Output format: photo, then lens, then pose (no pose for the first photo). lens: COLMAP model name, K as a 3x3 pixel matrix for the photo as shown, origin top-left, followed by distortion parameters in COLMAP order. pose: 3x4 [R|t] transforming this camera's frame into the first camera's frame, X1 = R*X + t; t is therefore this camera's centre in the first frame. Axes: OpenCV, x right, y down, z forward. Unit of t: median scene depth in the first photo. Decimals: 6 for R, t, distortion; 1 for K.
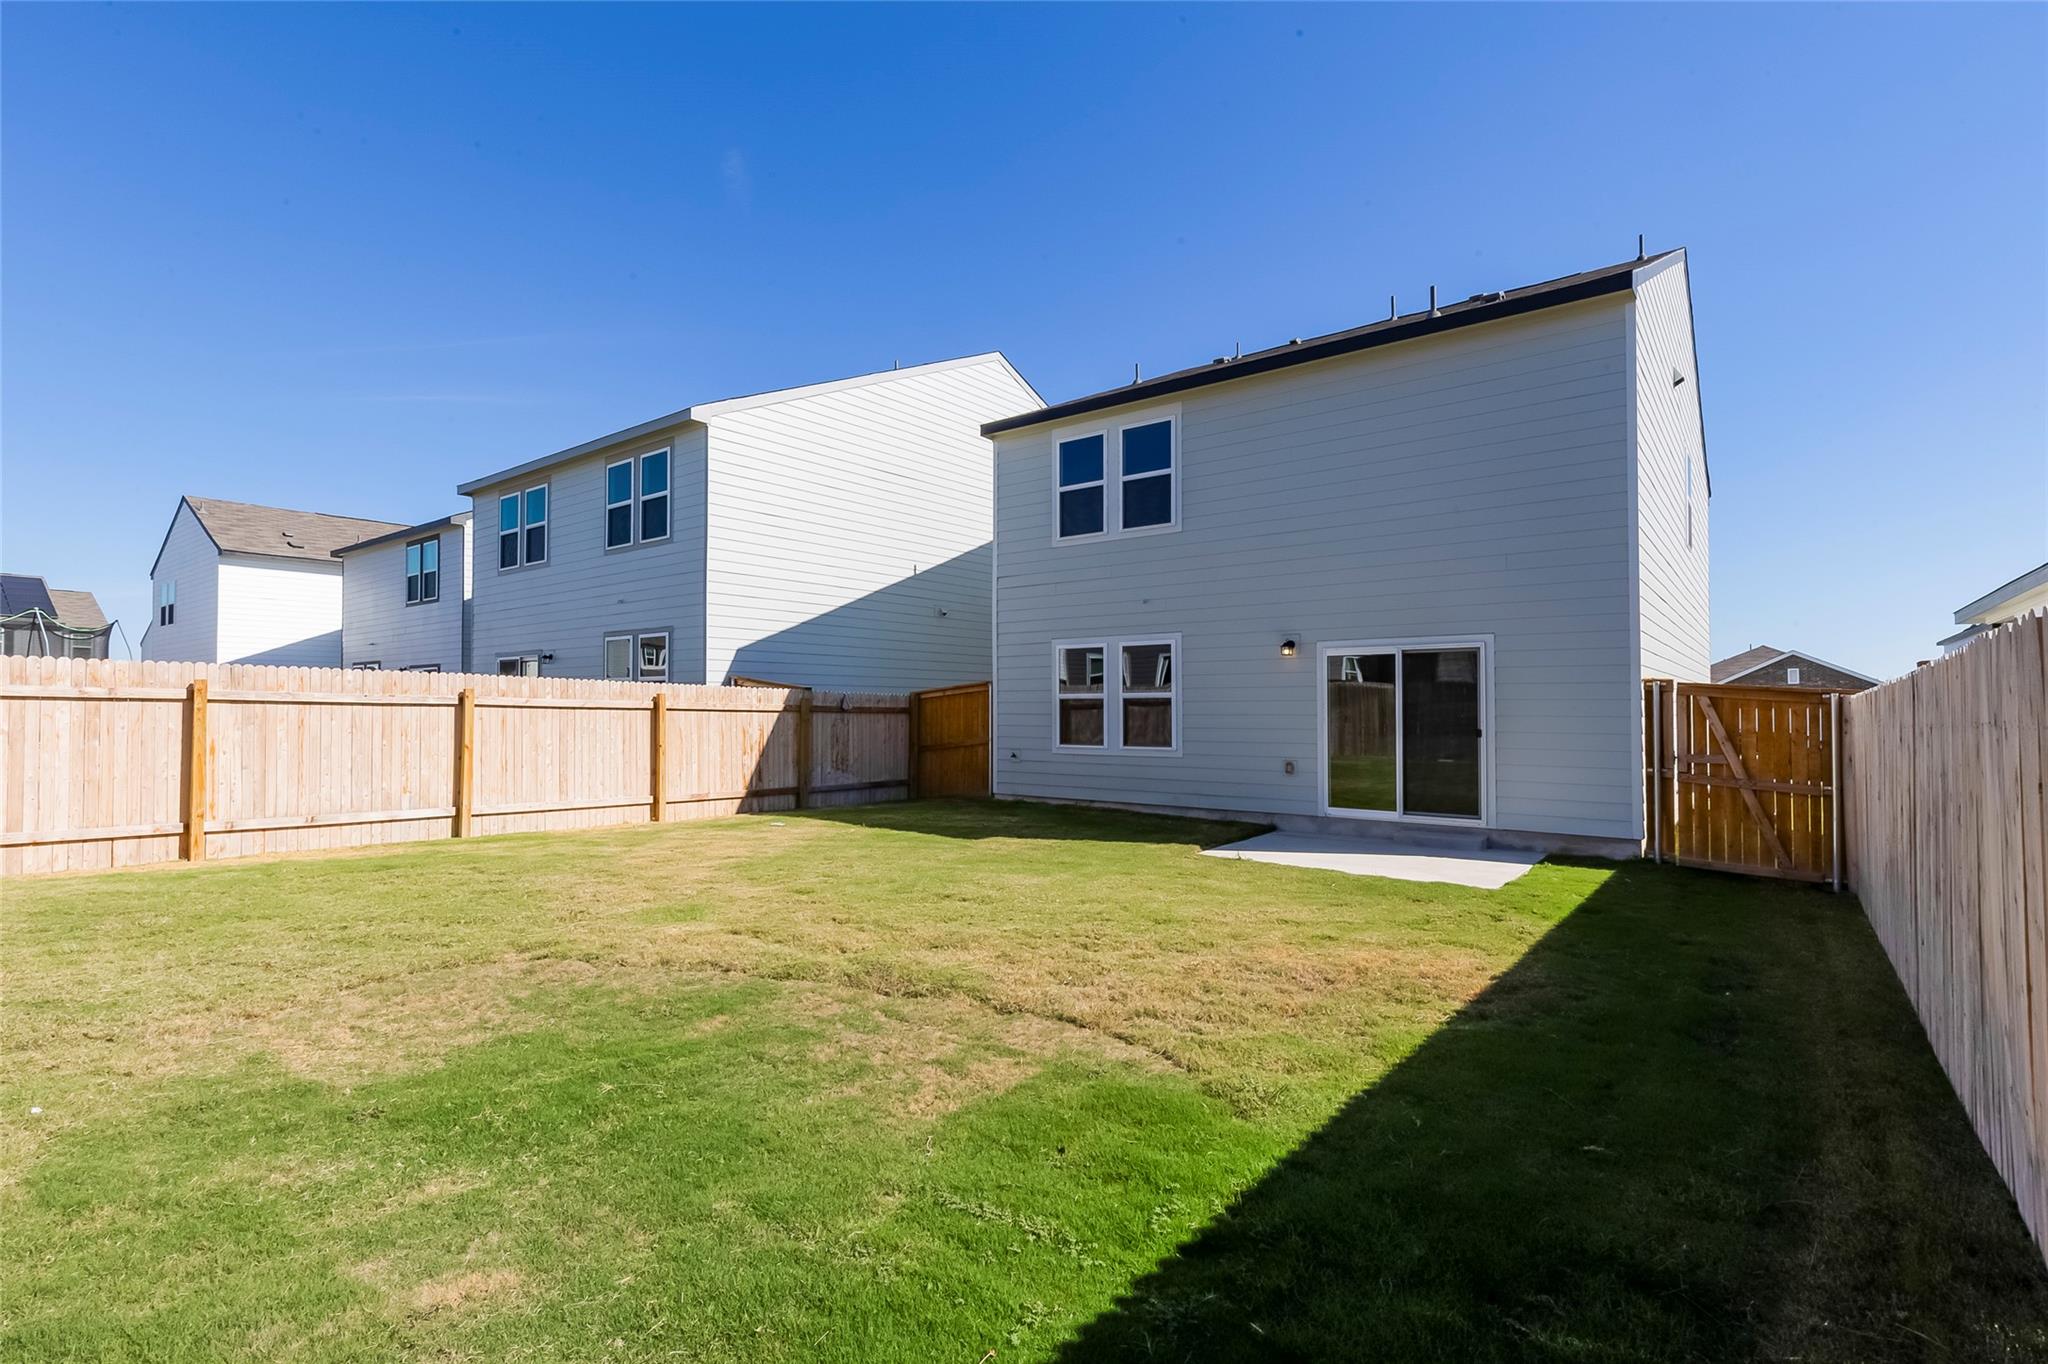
lens RADIAL K [[968.8, 0, 1032.5], [0, 968.8, 686.7], [0, 0, 1]] dist [0.009004, -0.000254]
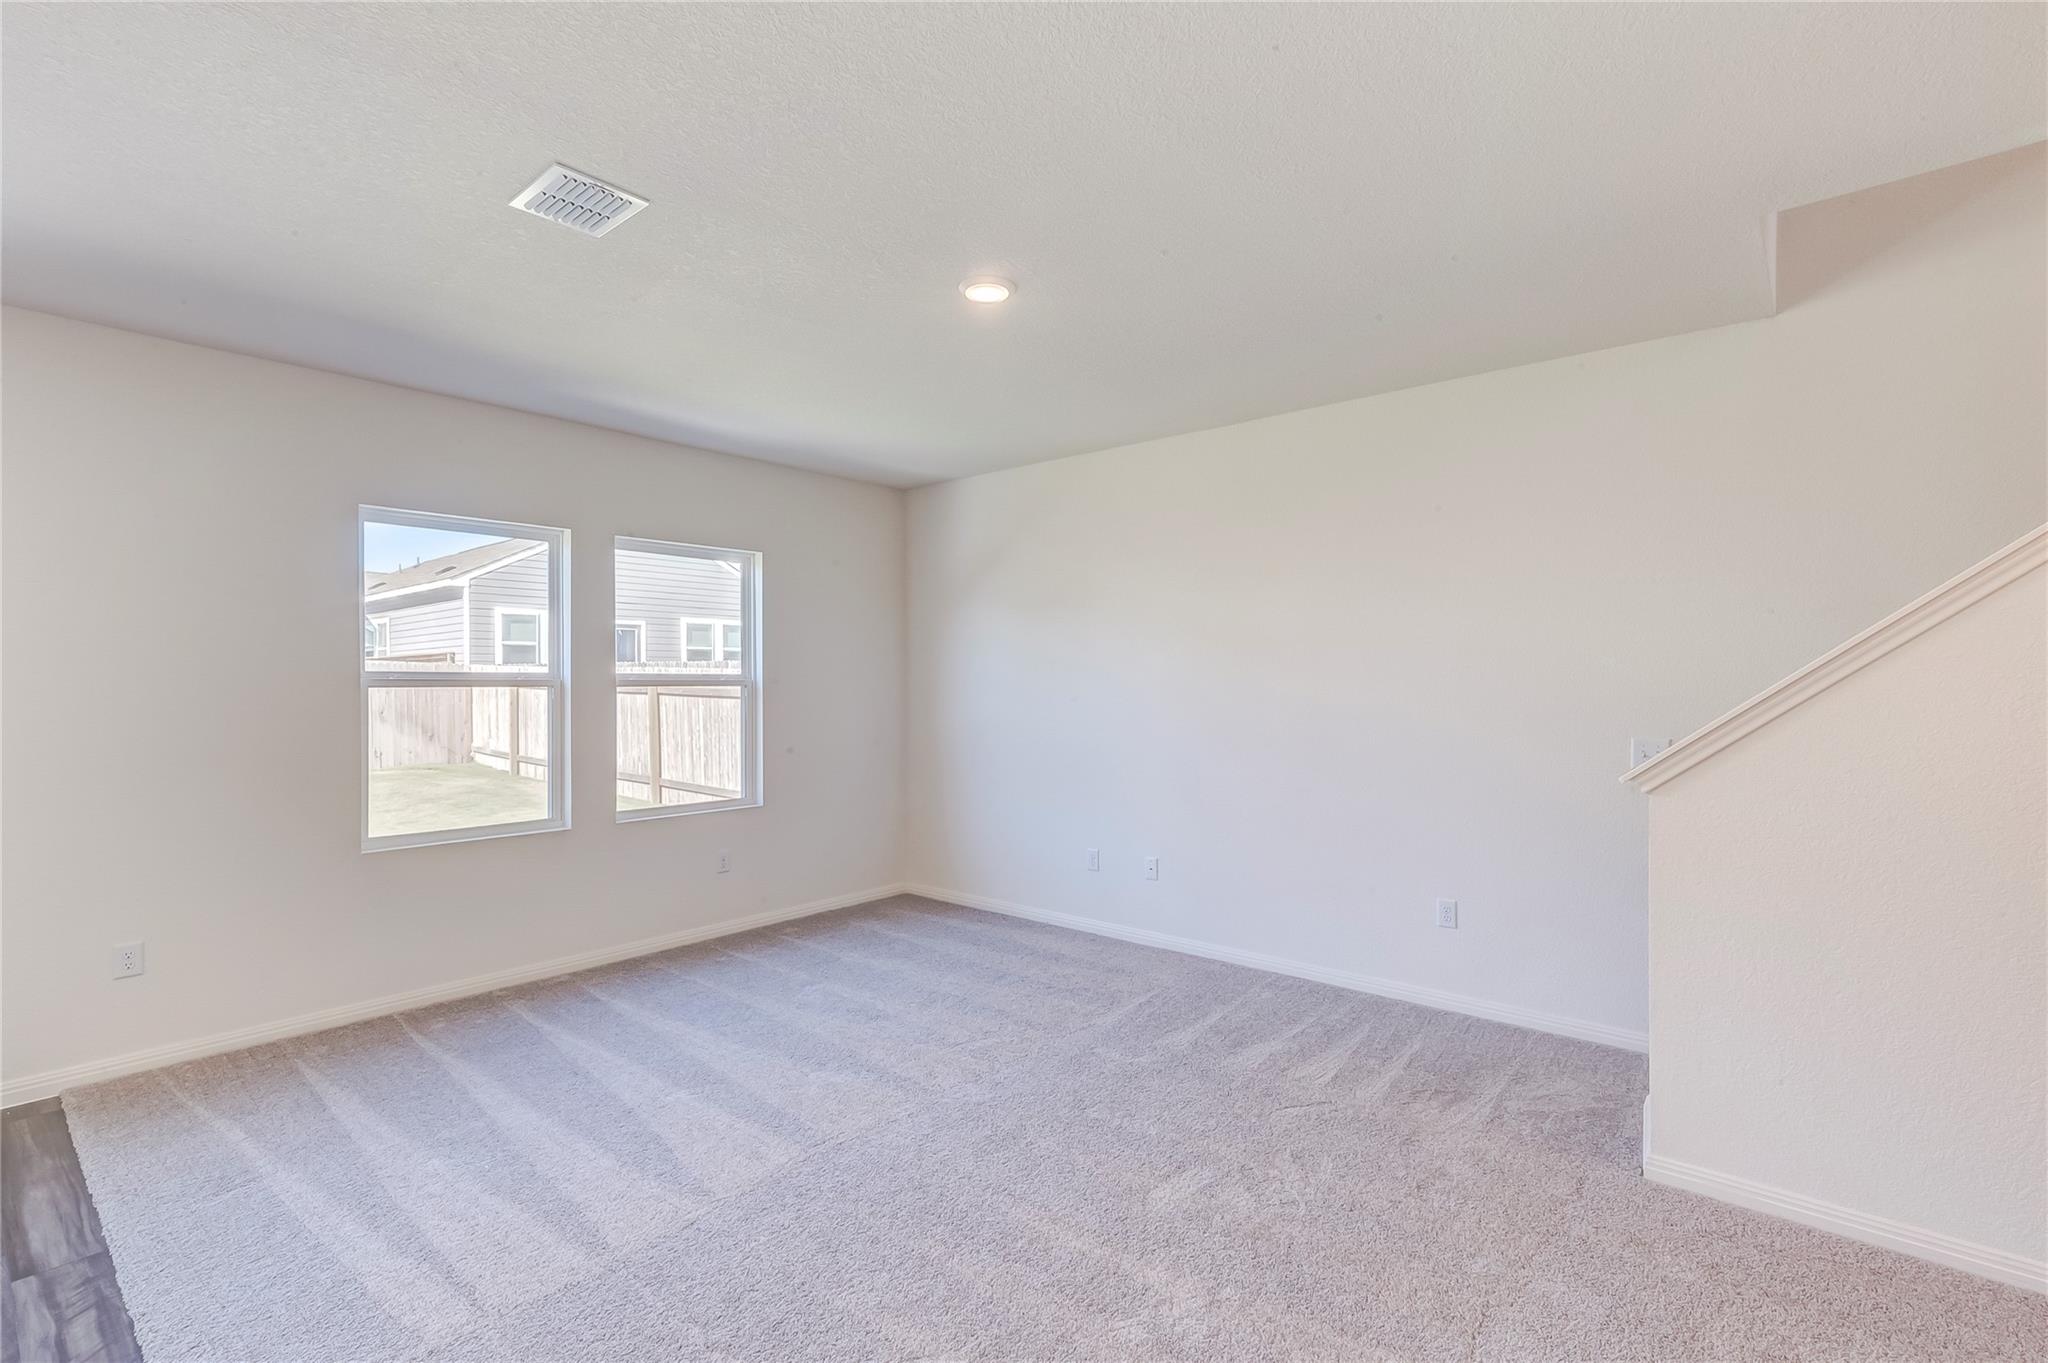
lens RADIAL K [[938.4, 0, 1015.1], [0, 938.4, 684.5], [0, 0, 1]] dist [0.004312, -0.000290]
pose [[-0.054038, 0.003200, -0.998534, 0.437674], [0.025924, 0.999662, 0.001800, 0.013445], [0.998202, -0.025788, -0.054103, 1.192651]]
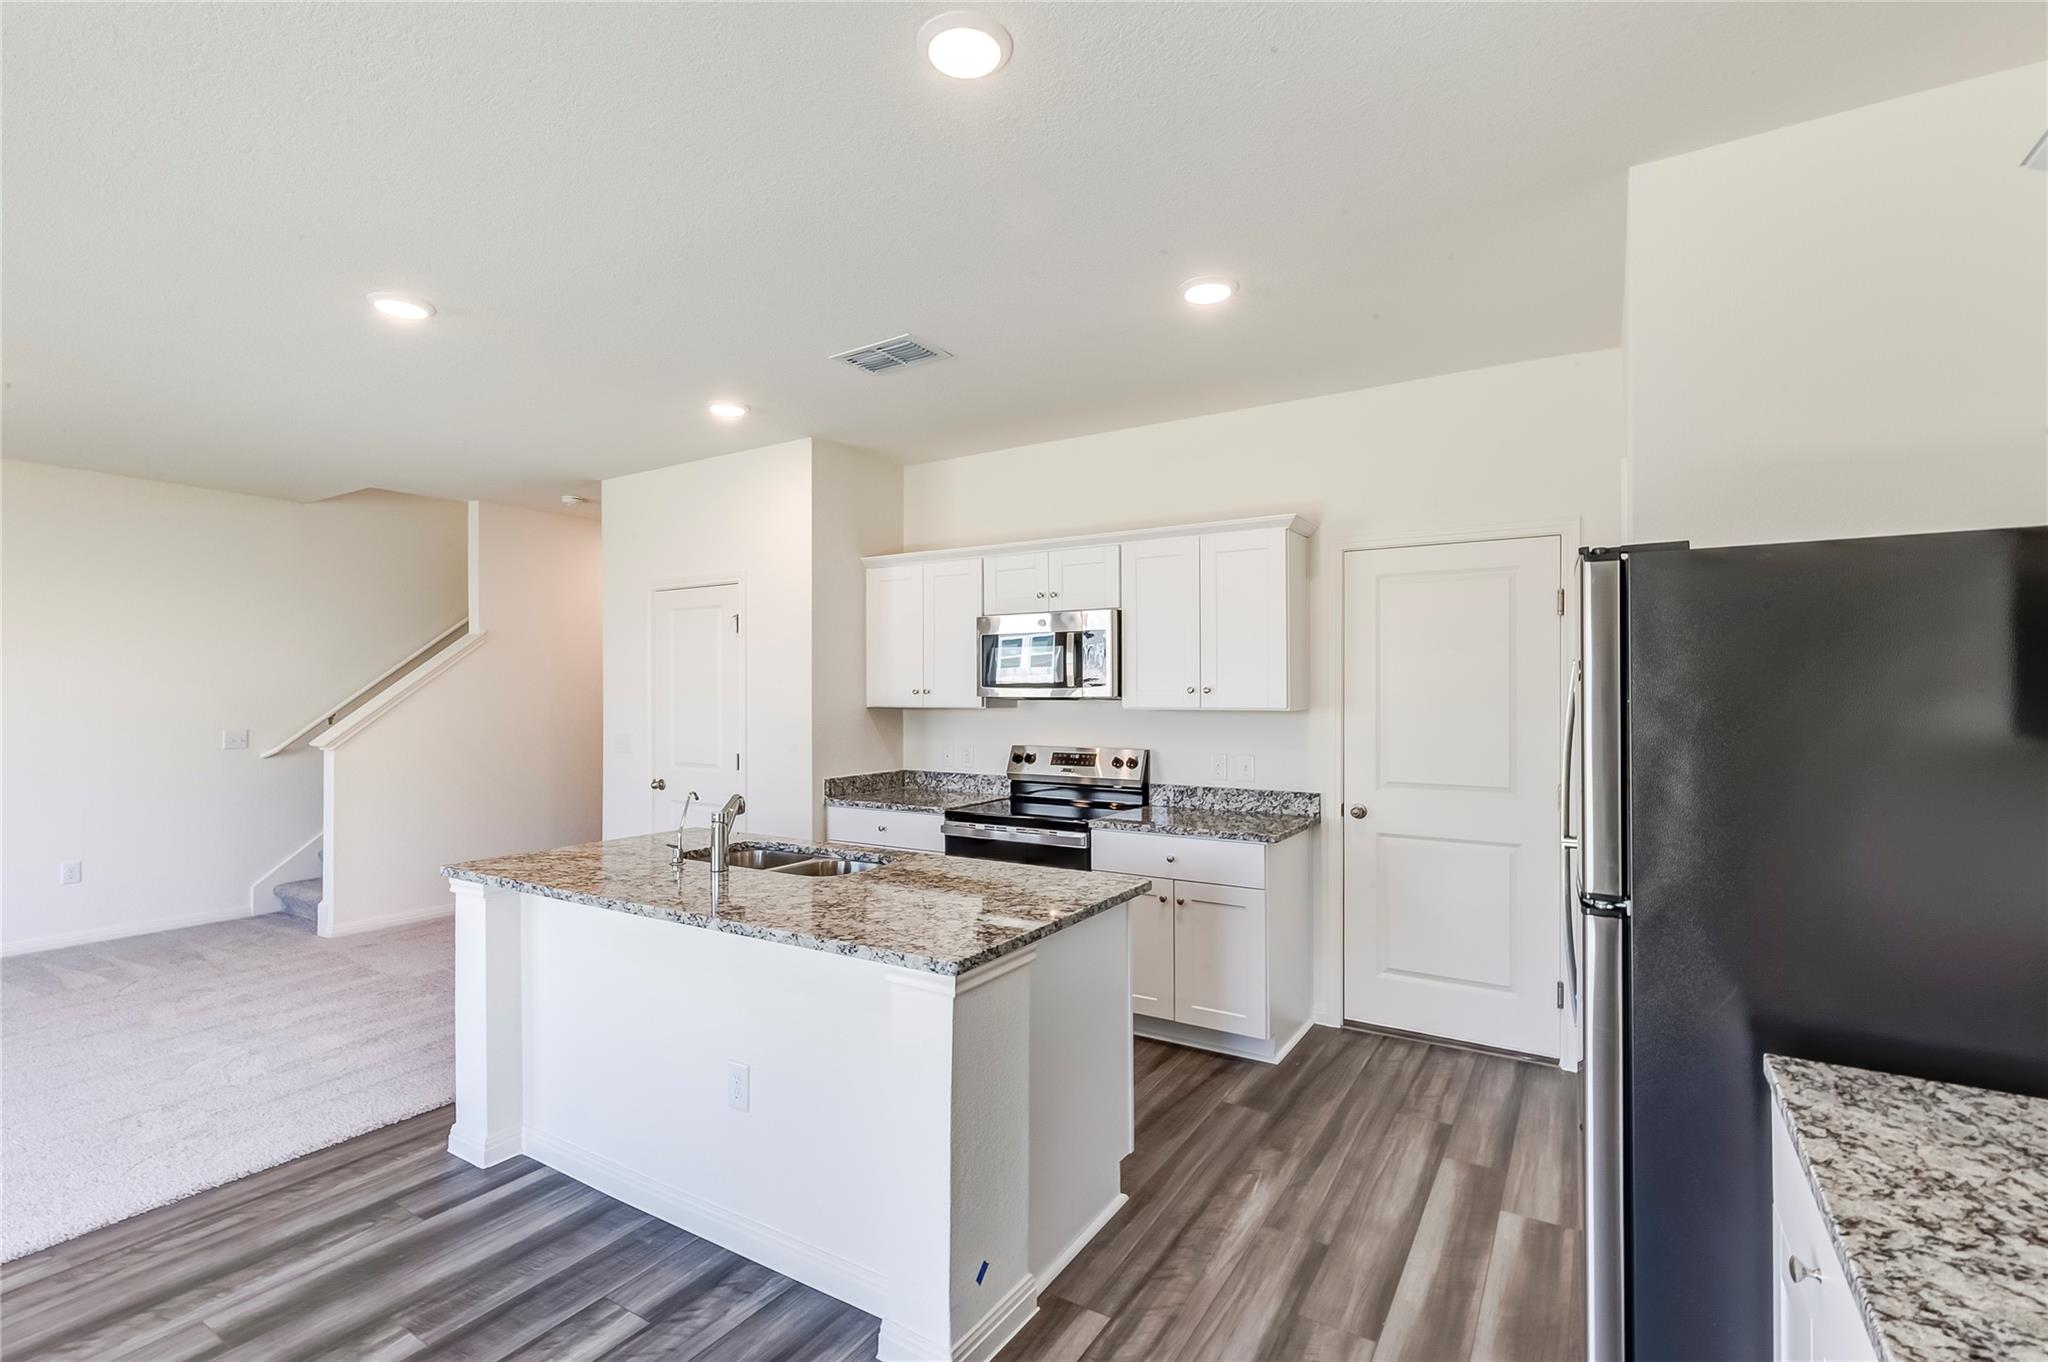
lens RADIAL K [[920.7, 0, 1024.0], [0, 920.7, 681.0], [0, 0, 1]] dist [-0.000483, 0.000036]
pose [[0.995148, -0.002064, 0.098370, 0.494866], [0.001325, 0.999970, 0.007579, 0.007090], [-0.098383, -0.007412, 0.995121, 0.876541]]
